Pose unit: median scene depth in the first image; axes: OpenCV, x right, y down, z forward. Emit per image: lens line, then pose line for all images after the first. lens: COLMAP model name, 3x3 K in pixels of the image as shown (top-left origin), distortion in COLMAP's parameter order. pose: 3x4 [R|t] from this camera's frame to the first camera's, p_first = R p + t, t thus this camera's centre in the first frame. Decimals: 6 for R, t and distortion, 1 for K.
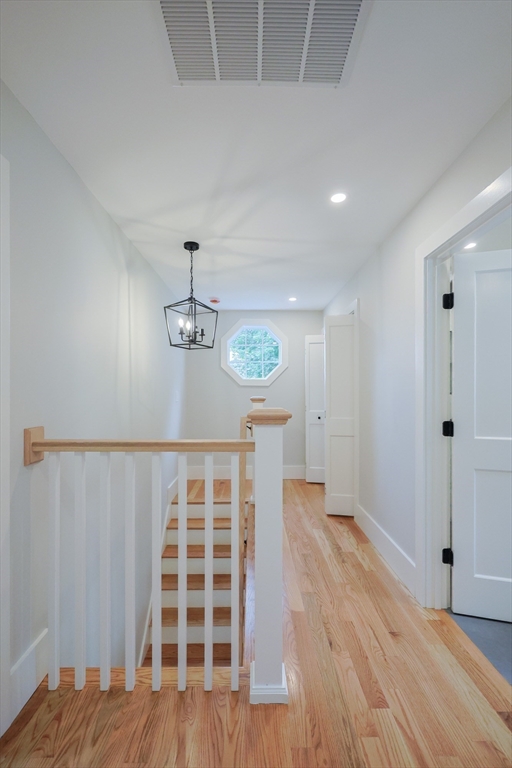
lens RADIAL K [[328.2, 0, 255.2], [0, 328.2, 386.0], [0, 0, 1]] dist [-0.004619, 0.000882]
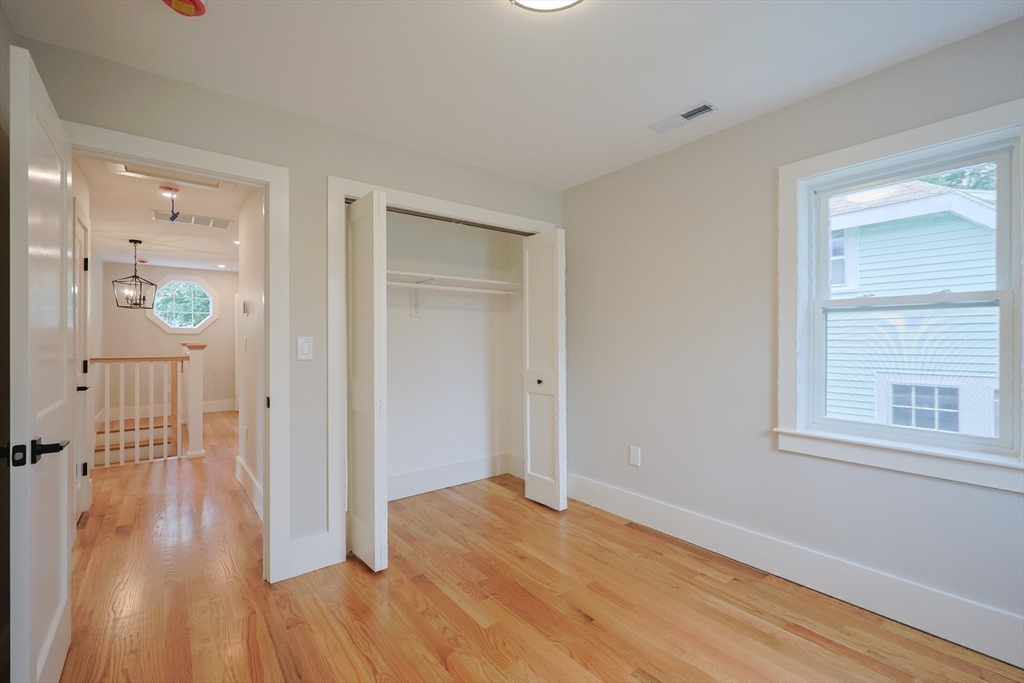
lens RADIAL K [[437.6, 0, 510.2], [0, 437.6, 336.4], [0, 0, 1]] dist [-0.004619, 0.000882]
pose [[0.794224, 0.003209, 0.607617, -0.041522], [-0.004623, 0.999989, 0.000761, 0.003965], [-0.607608, -0.003413, 0.794230, -1.641235]]
